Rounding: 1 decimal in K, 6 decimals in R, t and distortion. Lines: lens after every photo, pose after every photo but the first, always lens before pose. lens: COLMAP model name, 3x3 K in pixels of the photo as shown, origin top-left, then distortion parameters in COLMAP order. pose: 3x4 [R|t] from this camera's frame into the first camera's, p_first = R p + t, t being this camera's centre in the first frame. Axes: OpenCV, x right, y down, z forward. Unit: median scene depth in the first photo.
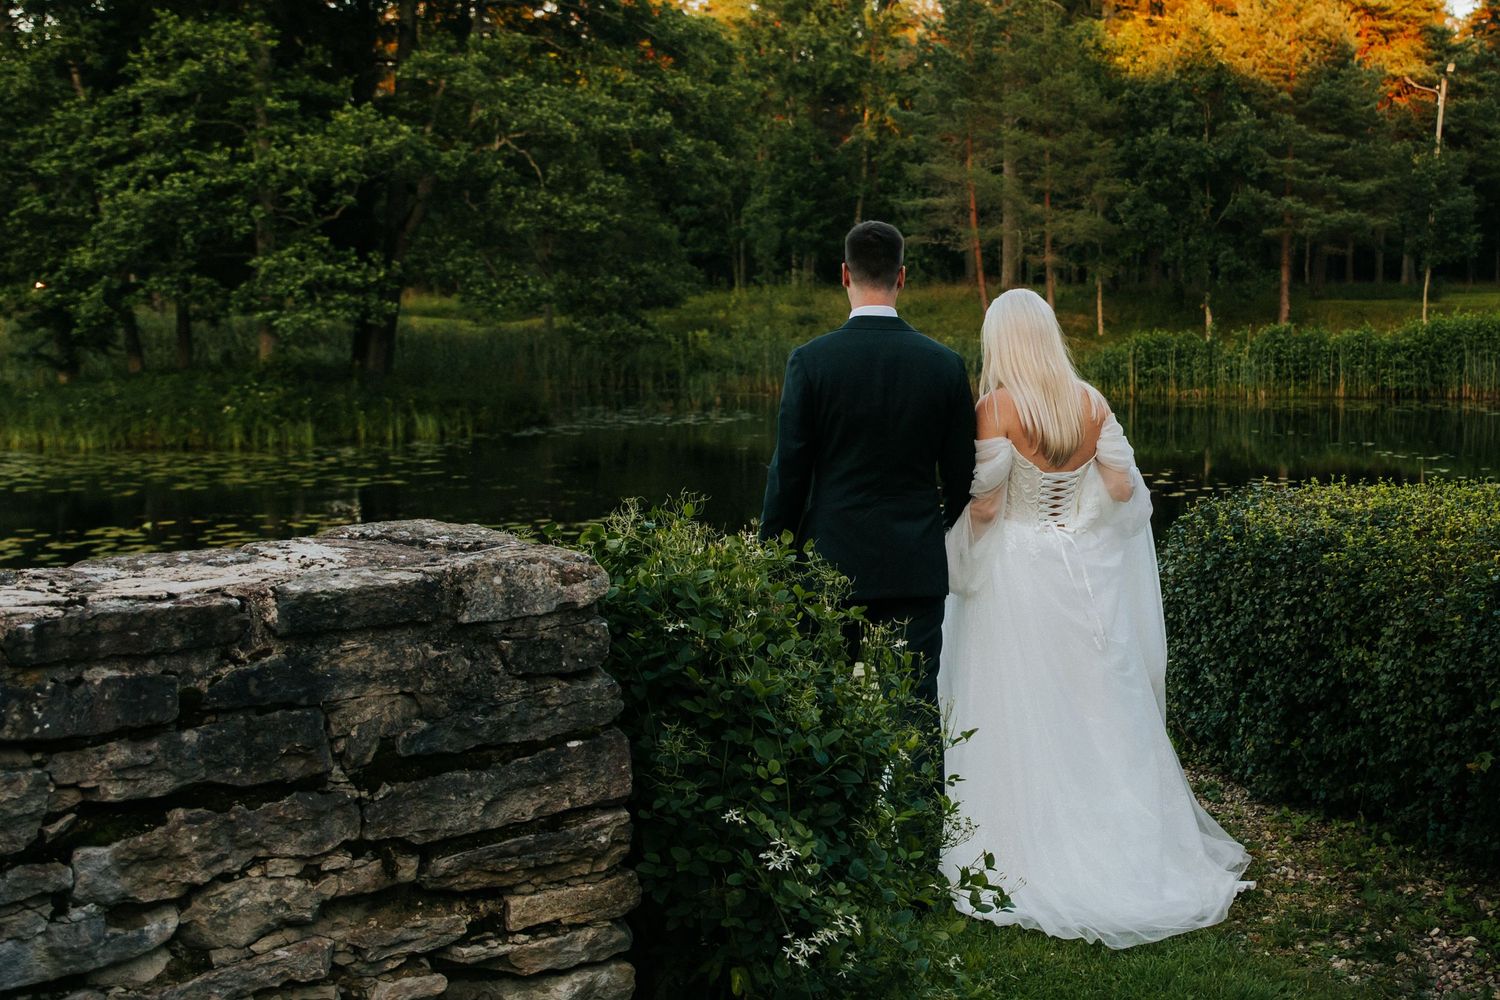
lens RADIAL K [[2162.5, 0, 751.0], [0, 2162.5, 498.8], [0, 0, 1]] dist [0.000330, 0.000000]
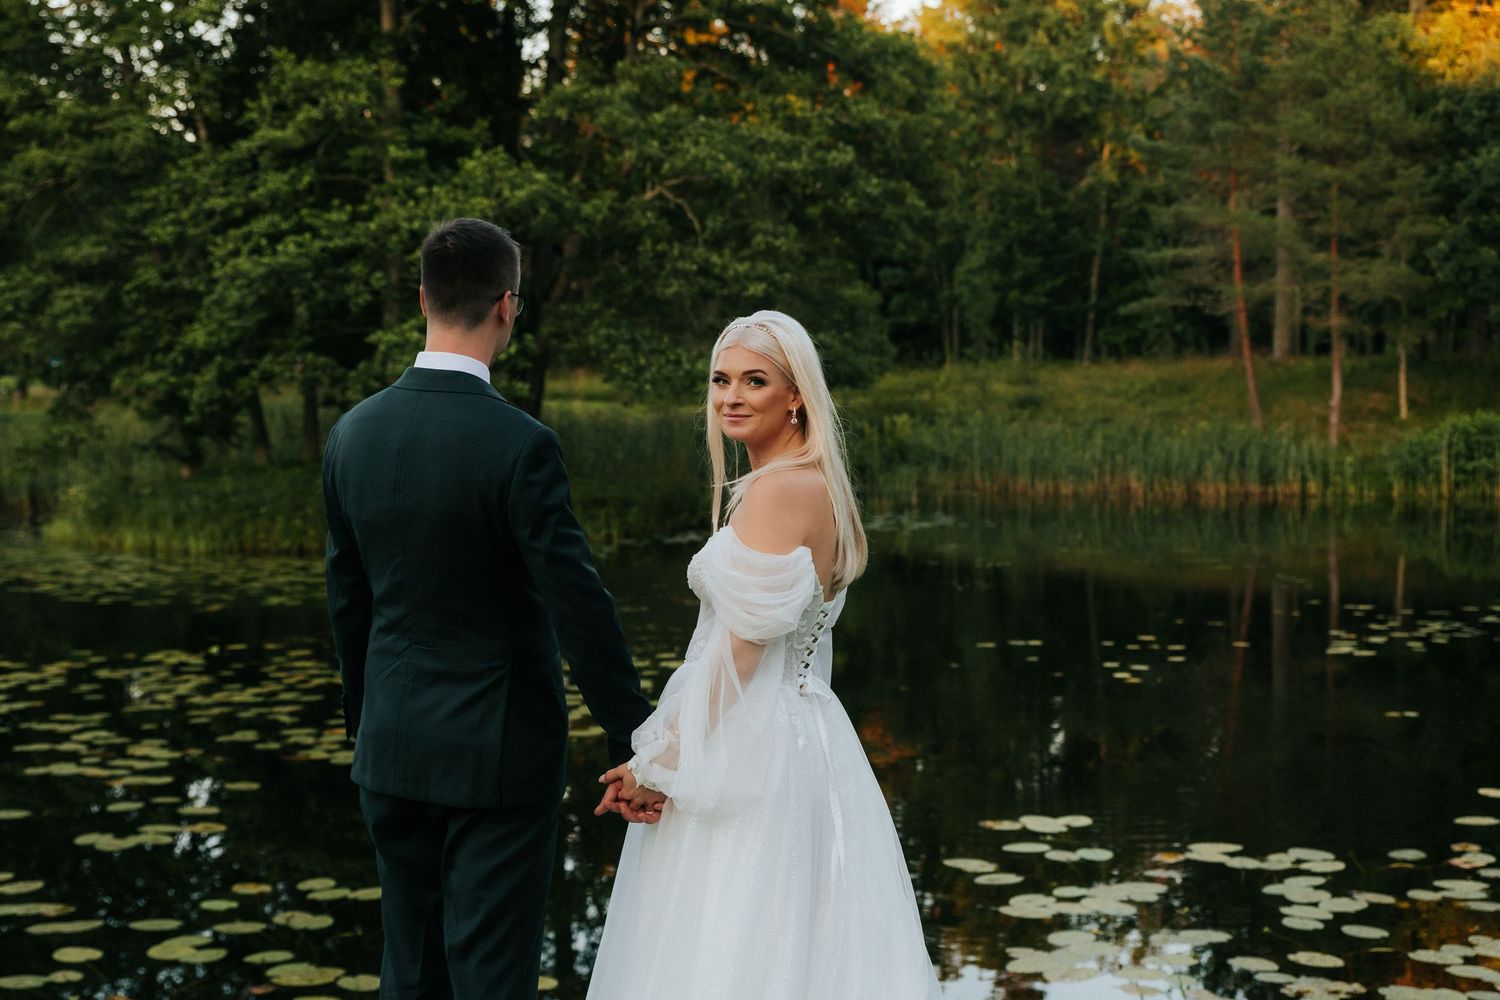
lens RADIAL K [[1939.4, 0, 723.2], [0, 1939.4, 565.0], [0, 0, 1]] dist [0.005041, 0.000000]
pose [[0.985397, 0.009118, -0.170031, 0.038823], [-0.009673, 0.999950, -0.002437, -0.018677], [0.170000, 0.004046, 0.985436, 0.264938]]
